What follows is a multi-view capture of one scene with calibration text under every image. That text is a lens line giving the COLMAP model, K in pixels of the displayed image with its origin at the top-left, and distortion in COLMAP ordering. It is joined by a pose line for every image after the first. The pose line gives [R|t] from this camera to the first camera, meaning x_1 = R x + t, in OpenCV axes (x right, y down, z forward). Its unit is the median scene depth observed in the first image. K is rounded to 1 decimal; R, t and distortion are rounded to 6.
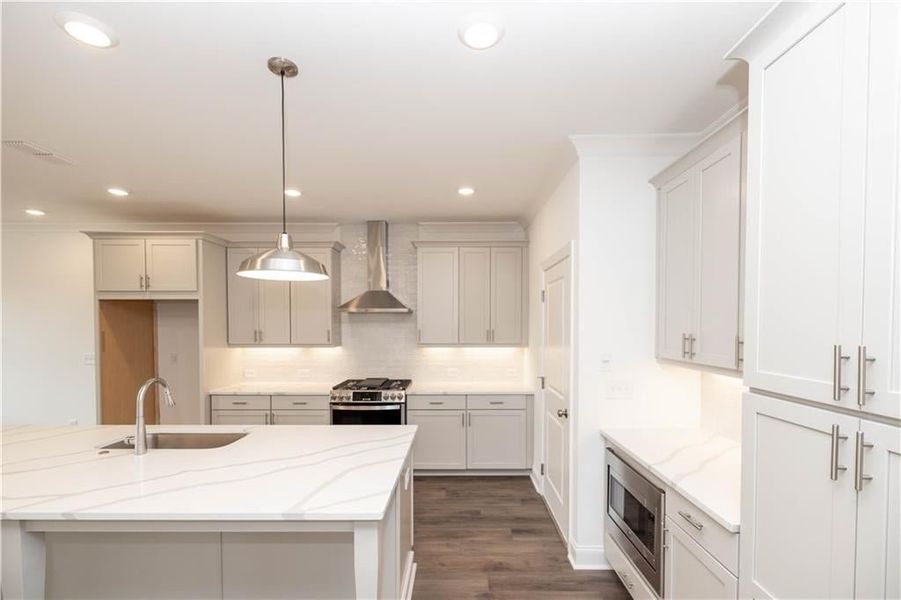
lens RADIAL K [[397.5, 0, 444.2], [0, 397.5, 332.3], [0, 0, 1]] dist [-0.000993, -0.000117]
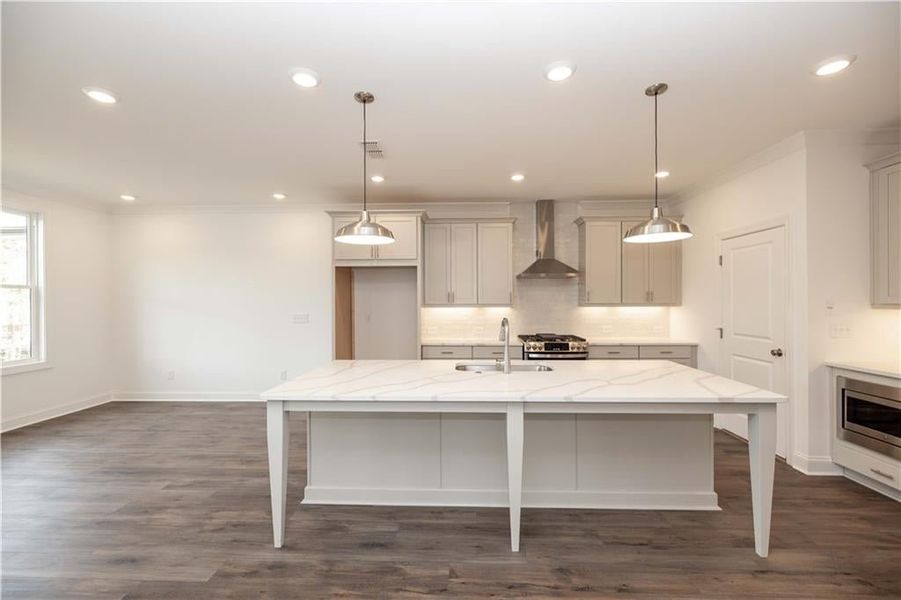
lens RADIAL K [[382.1, 0, 454.6], [0, 382.1, 297.3], [0, 0, 1]] dist [0.002361, -0.000126]
pose [[0.999574, -0.003864, -0.028931, -0.454276], [0.003125, 0.999669, -0.025536, 0.040988], [0.029020, 0.025435, 0.999255, -0.149681]]
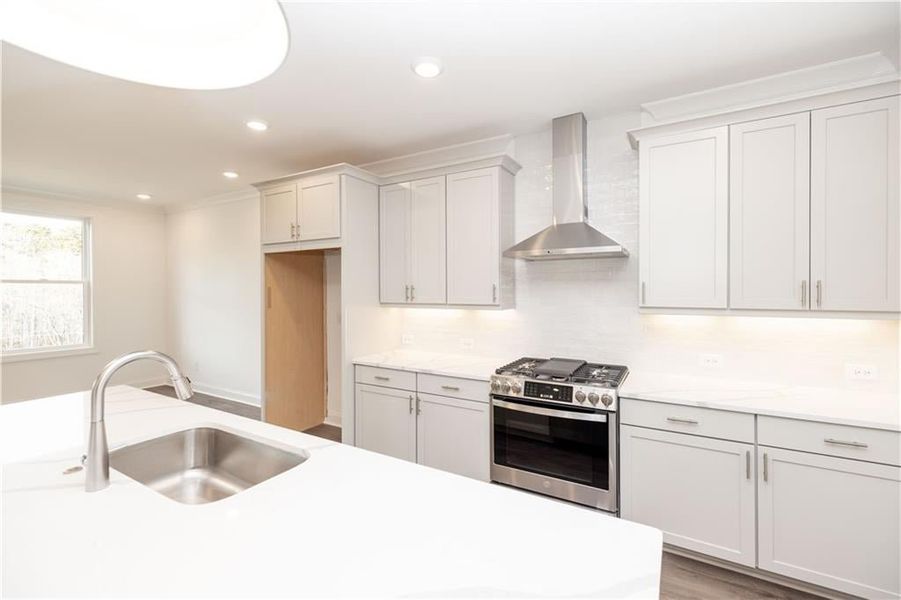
lens RADIAL K [[386.8, 0, 433.1], [0, 386.8, 290.5], [0, 0, 1]] dist [-0.002512, -0.000267]
pose [[0.860879, -0.001093, -0.508808, -0.043018], [-0.010205, 0.999759, -0.019415, 0.020443], [0.508707, 0.021907, 0.860661, 0.391921]]
